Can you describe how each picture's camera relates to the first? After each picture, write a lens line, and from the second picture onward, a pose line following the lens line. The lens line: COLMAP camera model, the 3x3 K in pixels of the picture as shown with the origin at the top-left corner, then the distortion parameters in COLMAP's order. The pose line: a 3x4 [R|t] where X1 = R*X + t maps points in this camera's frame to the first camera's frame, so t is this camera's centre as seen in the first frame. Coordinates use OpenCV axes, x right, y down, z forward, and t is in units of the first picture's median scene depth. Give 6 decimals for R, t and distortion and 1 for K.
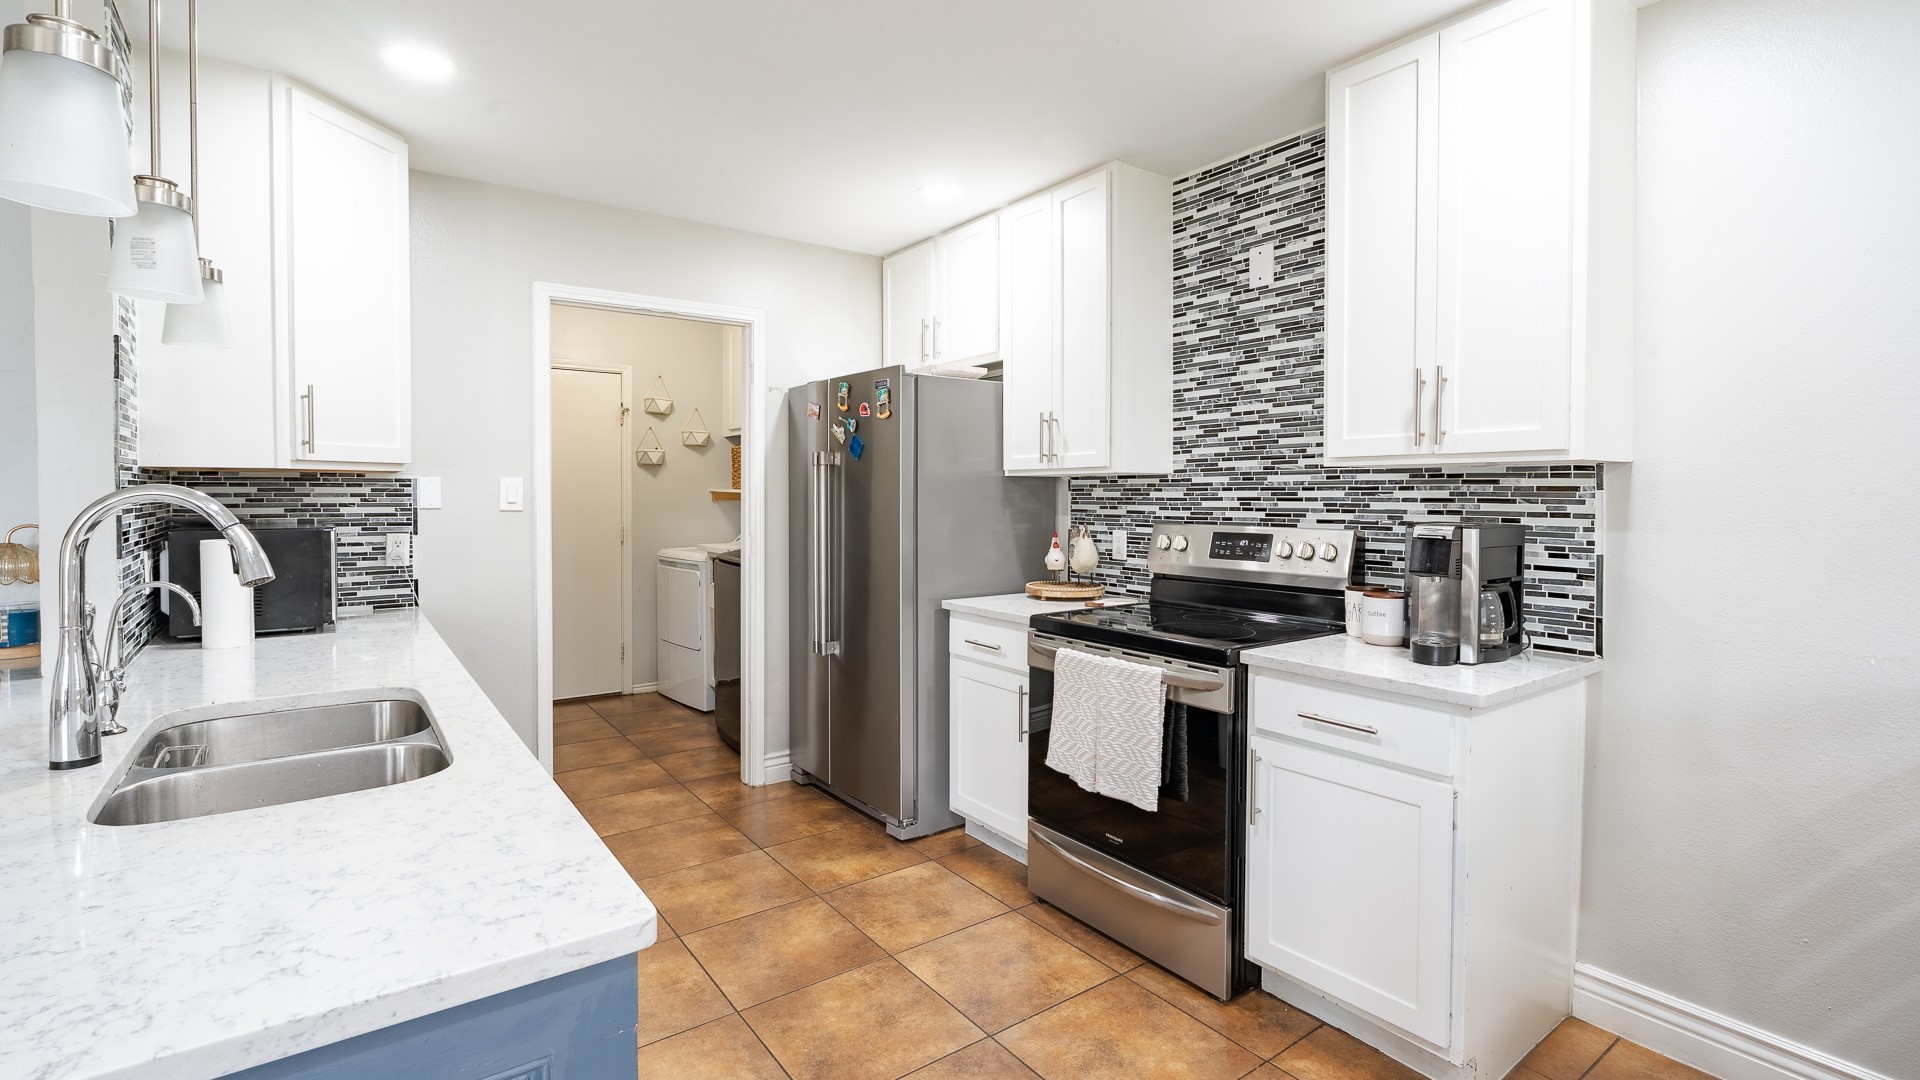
lens RADIAL K [[873.5, 0, 958.6], [0, 873.5, 532.5], [0, 0, 1]] dist [0.014730, 0.000334]
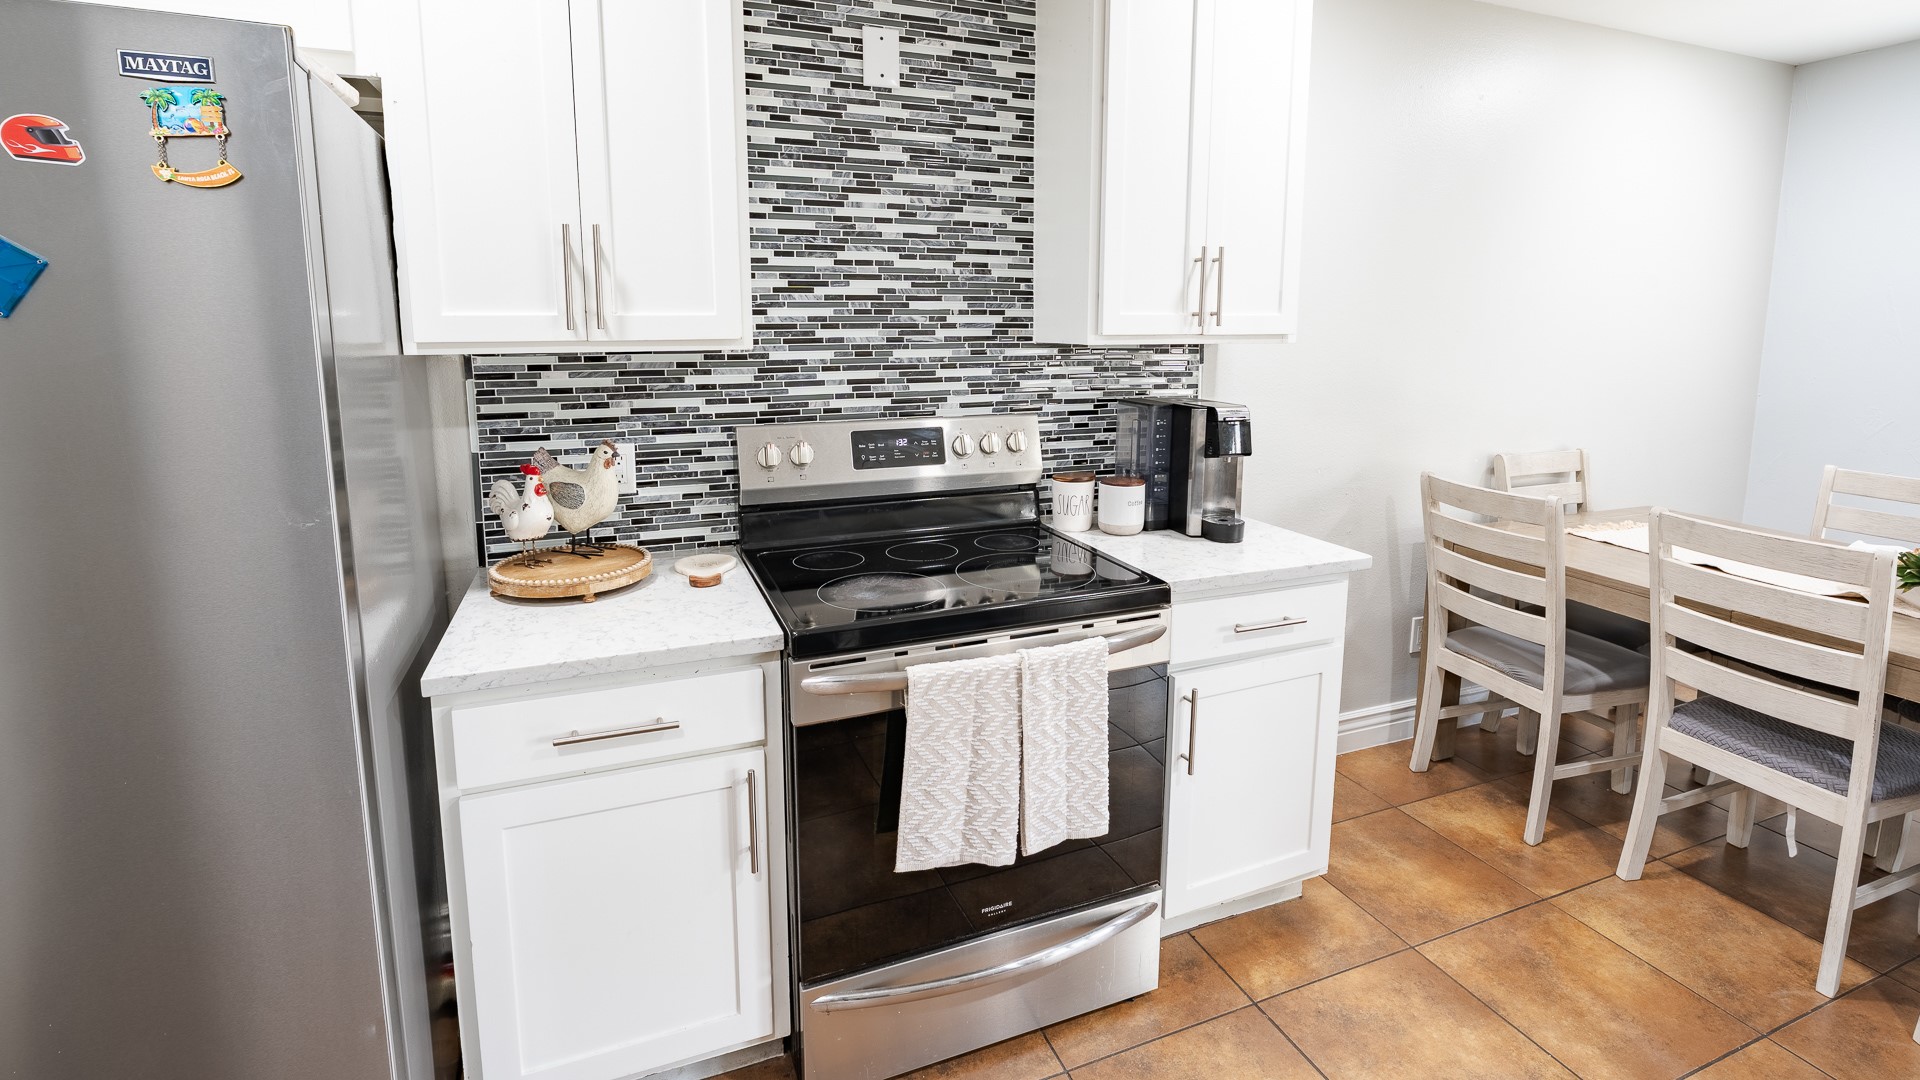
lens RADIAL K [[873.5, 0, 931.7], [0, 873.5, 485.3], [0, 0, 1]] dist [0.014730, 0.000334]
pose [[0.257080, -0.128637, 0.957790, -0.373810], [0.066607, 0.991103, 0.115234, -0.033033], [-0.964092, 0.034171, 0.263361, 0.758581]]
